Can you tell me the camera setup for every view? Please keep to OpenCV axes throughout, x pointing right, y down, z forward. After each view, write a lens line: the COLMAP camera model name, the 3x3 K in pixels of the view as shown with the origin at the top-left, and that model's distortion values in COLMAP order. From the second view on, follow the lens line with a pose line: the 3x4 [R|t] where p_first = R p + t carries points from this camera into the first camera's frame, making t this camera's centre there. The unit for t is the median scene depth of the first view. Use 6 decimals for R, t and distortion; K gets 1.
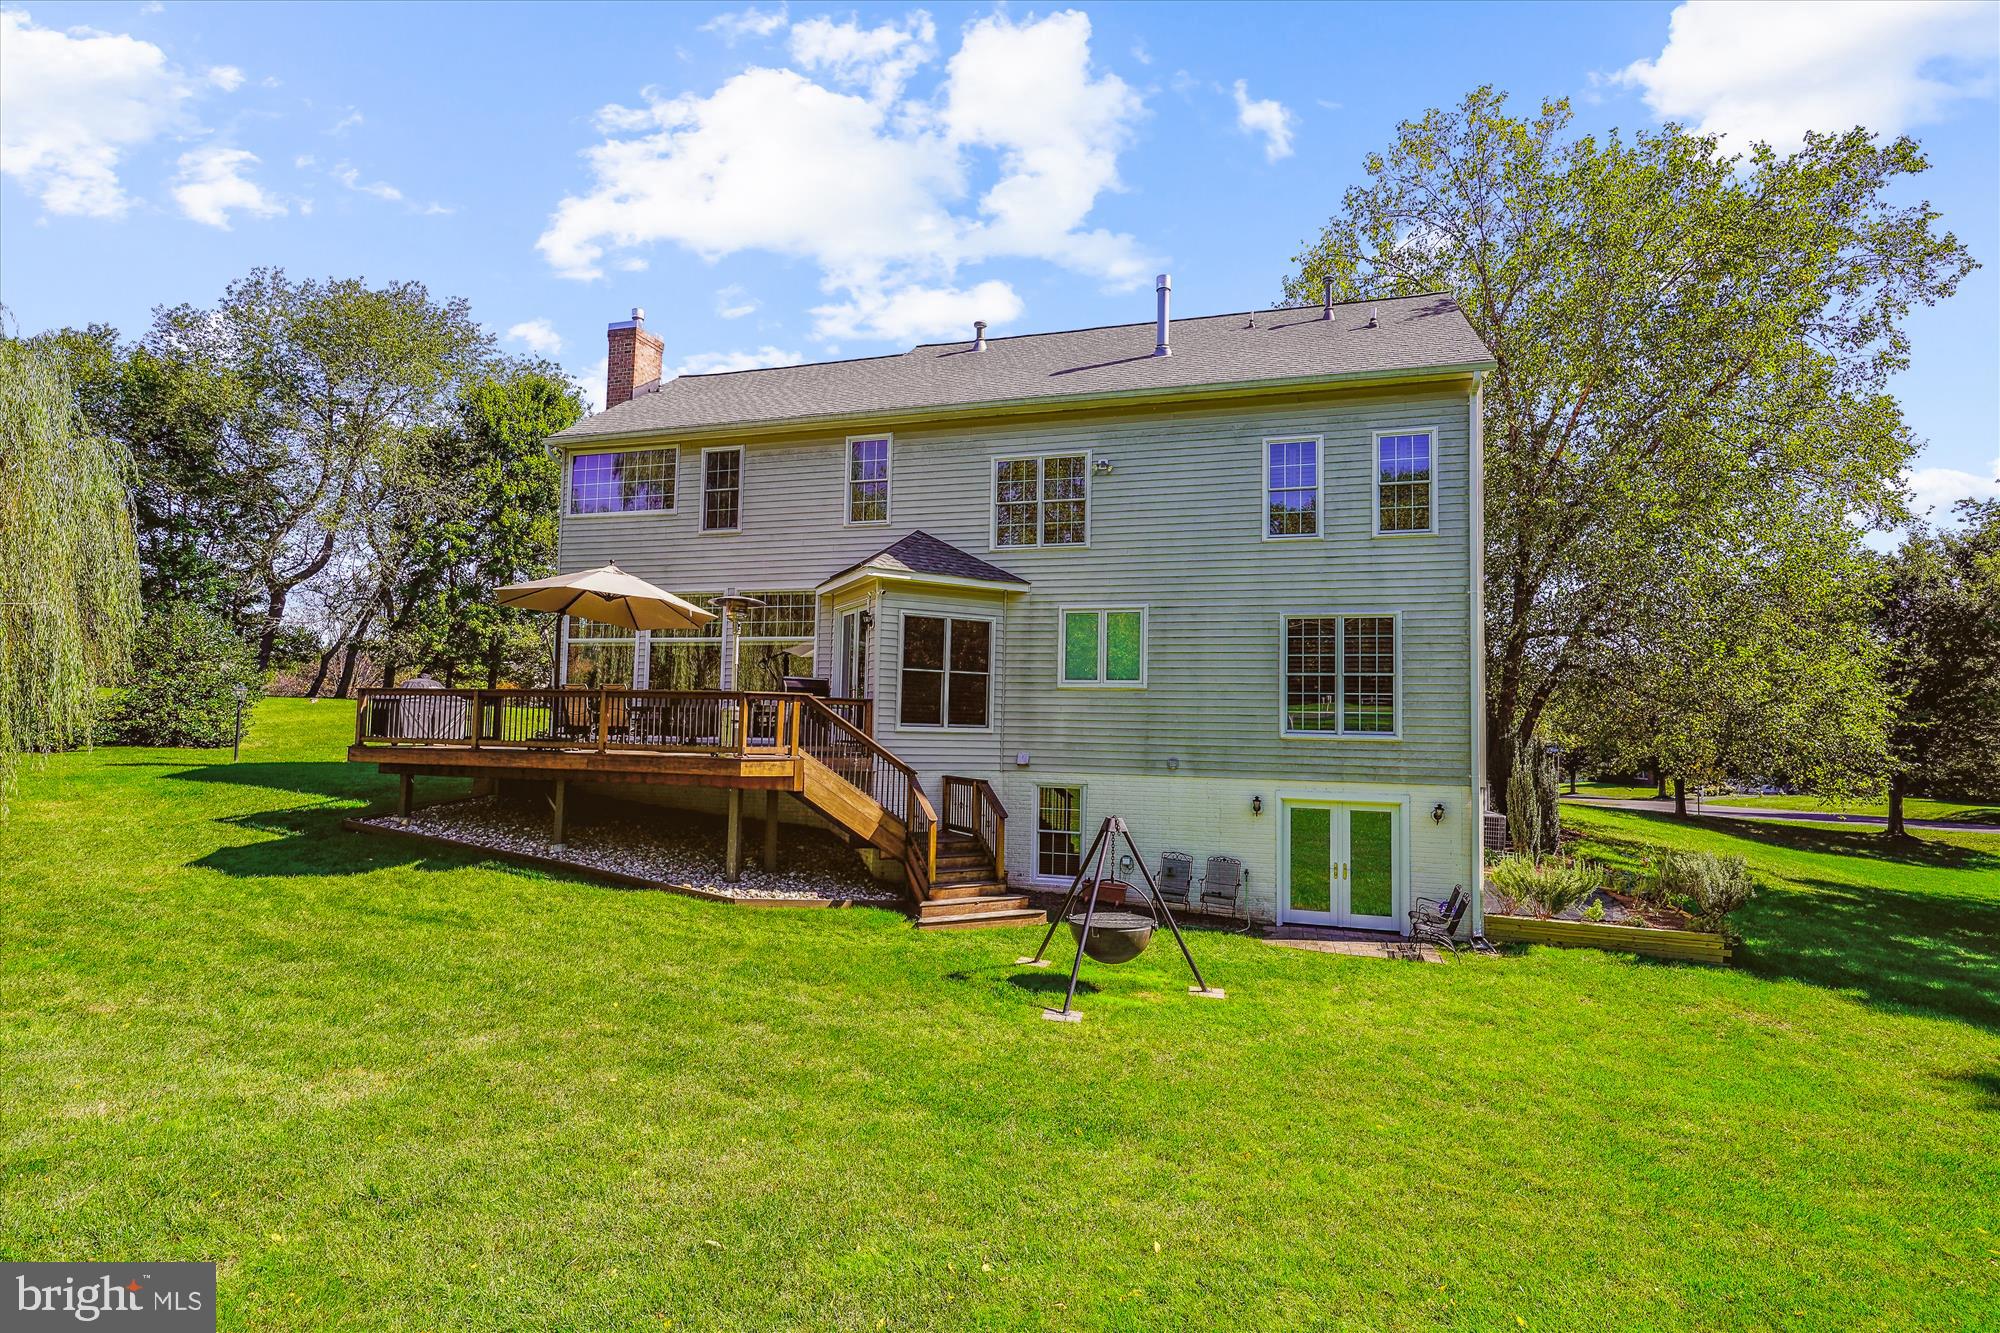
lens RADIAL K [[970.9, 0, 999.8], [0, 970.9, 666.6], [0, 0, 1]] dist [0.002675, 0.001598]
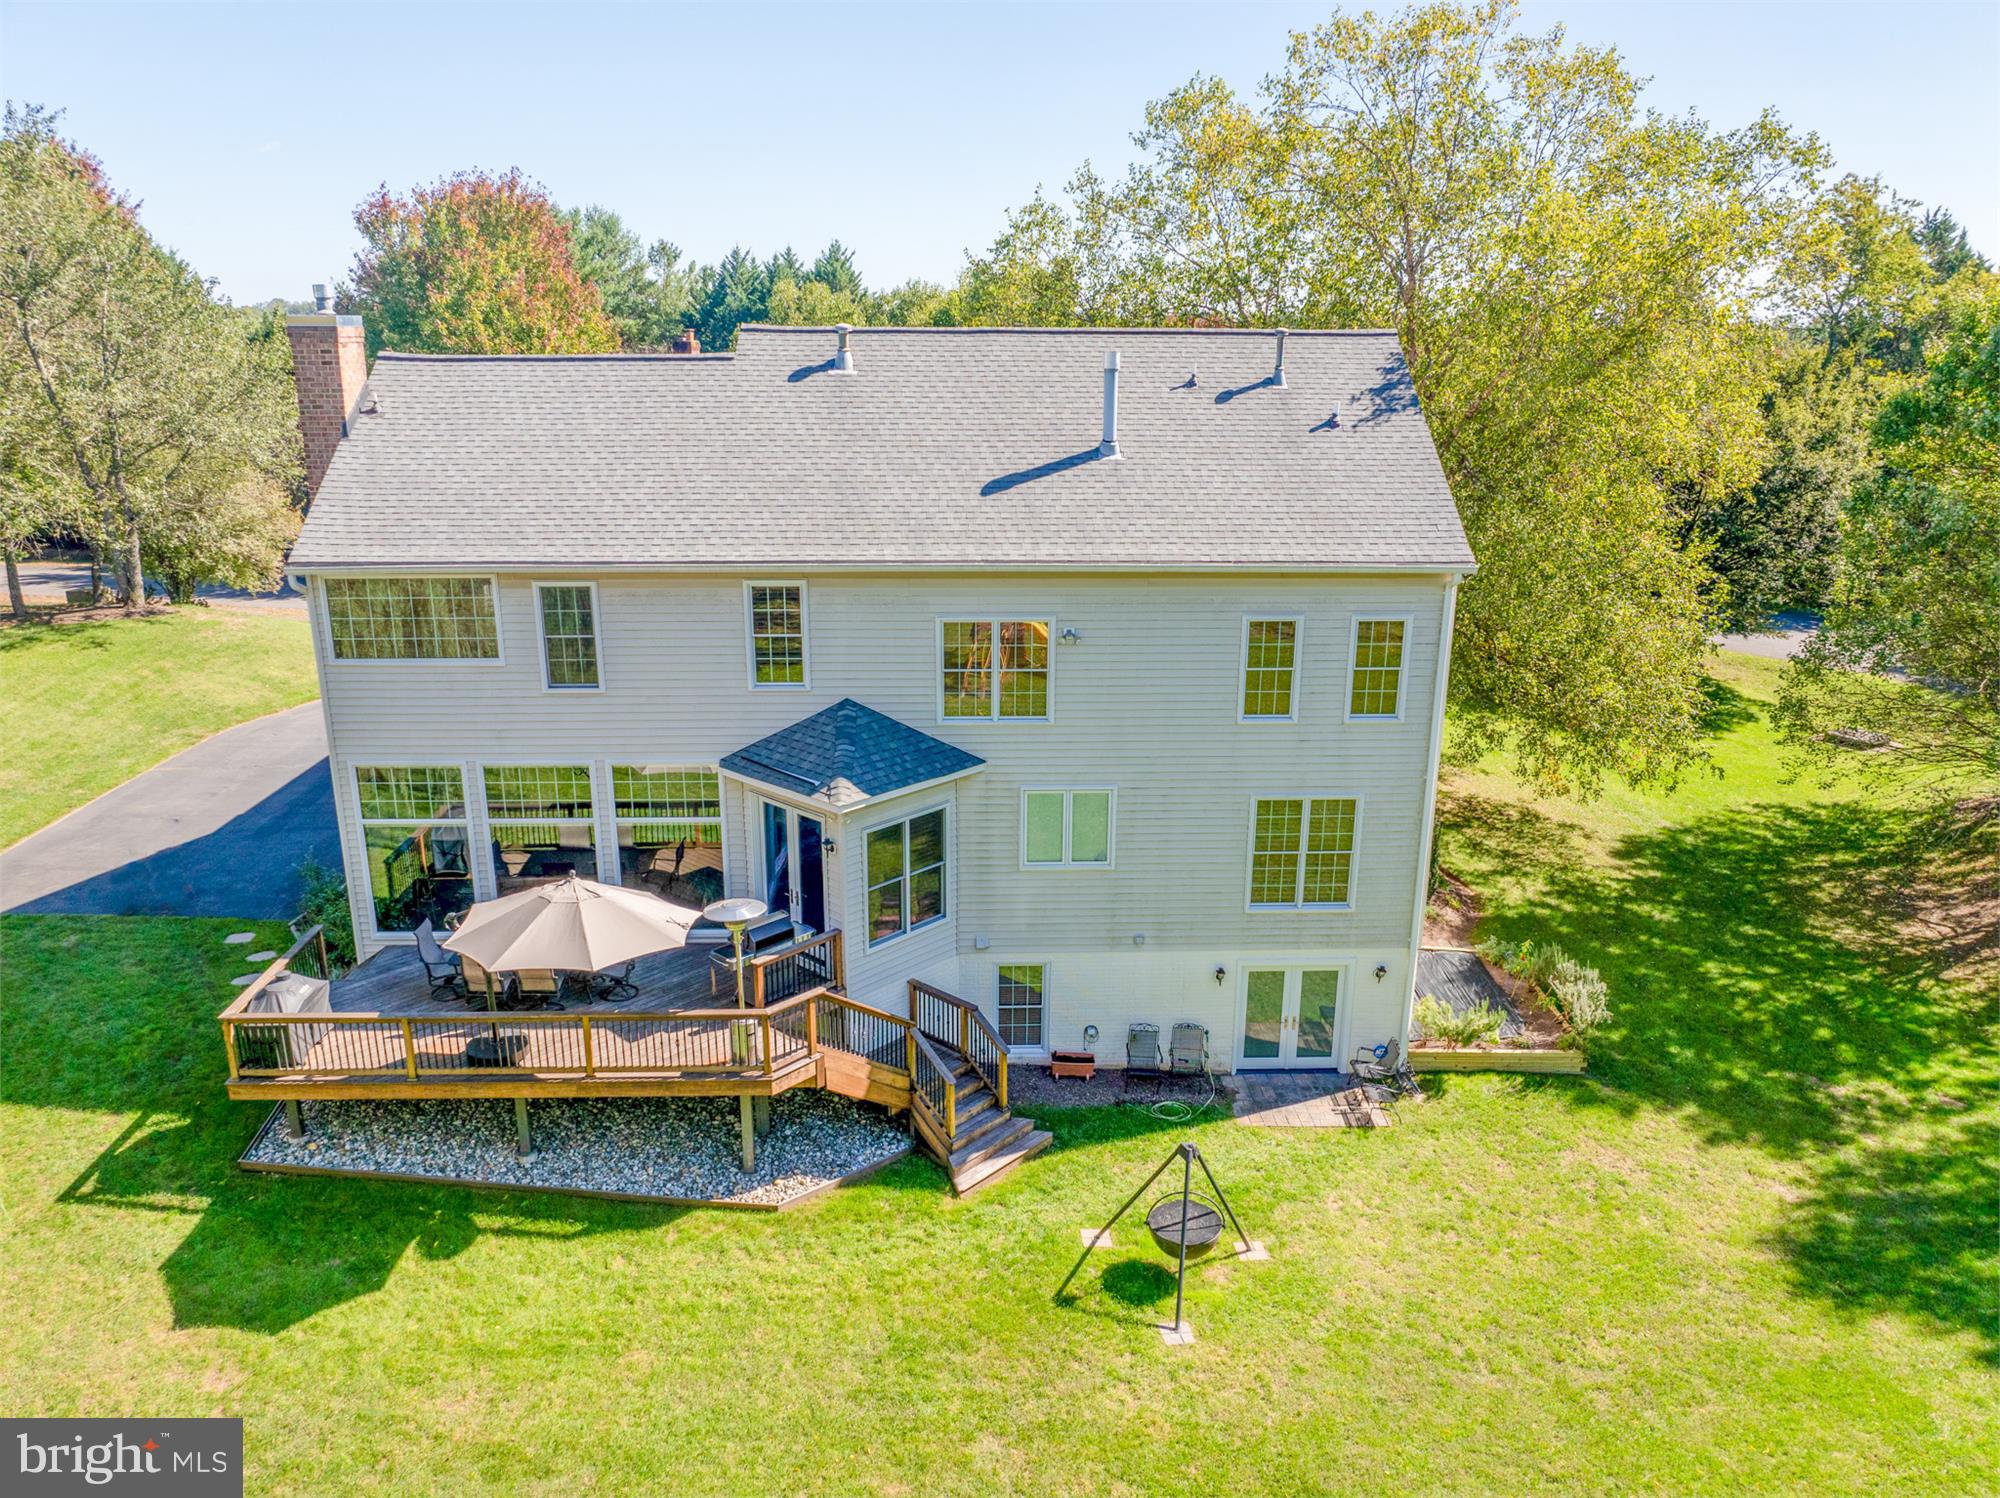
lens RADIAL K [[1418.4, 0, 1002.0], [0, 1418.4, 749.0], [0, 0, 1]] dist [-0.002024, 0.000033]
pose [[0.943781, -0.111624, 0.311155, -0.392373], [-0.007929, 0.933350, 0.358880, -0.615915], [-0.330476, -0.341171, 0.879993, -0.162941]]
